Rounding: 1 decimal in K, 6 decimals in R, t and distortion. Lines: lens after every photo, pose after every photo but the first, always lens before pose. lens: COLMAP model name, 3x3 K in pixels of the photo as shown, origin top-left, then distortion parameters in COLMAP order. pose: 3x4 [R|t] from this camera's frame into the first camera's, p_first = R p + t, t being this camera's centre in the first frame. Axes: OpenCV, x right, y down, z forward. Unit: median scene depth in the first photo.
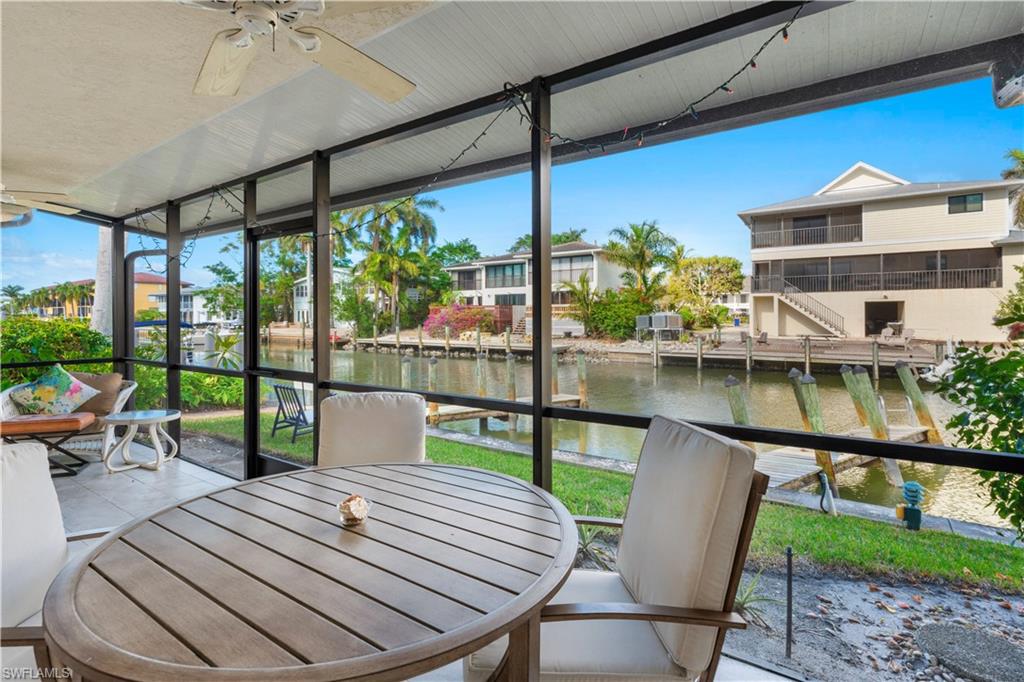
lens RADIAL K [[468.5, 0, 515.8], [0, 468.5, 311.7], [0, 0, 1]] dist [0.000272, 0.000093]
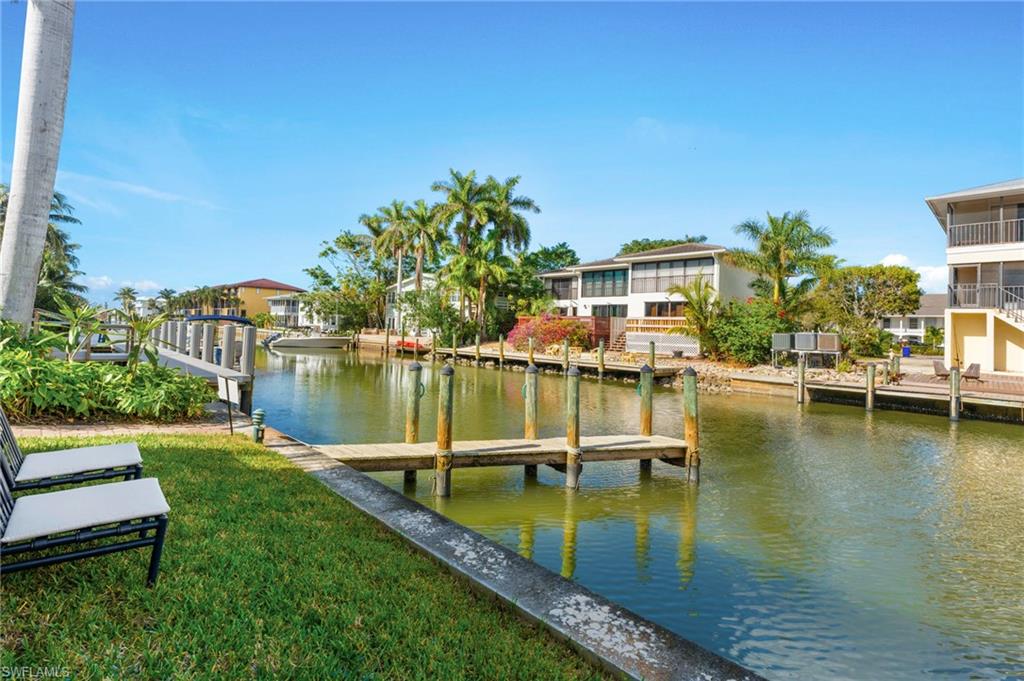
lens RADIAL K [[487.6, 0, 512.2], [0, 487.6, 312.5], [0, 0, 1]] dist [-0.003015, 0.000208]
pose [[0.973834, 0.030348, -0.225227, 0.017615], [-0.038123, 0.998815, -0.030253, 0.012036], [0.224042, 0.038048, 0.973836, 0.104107]]
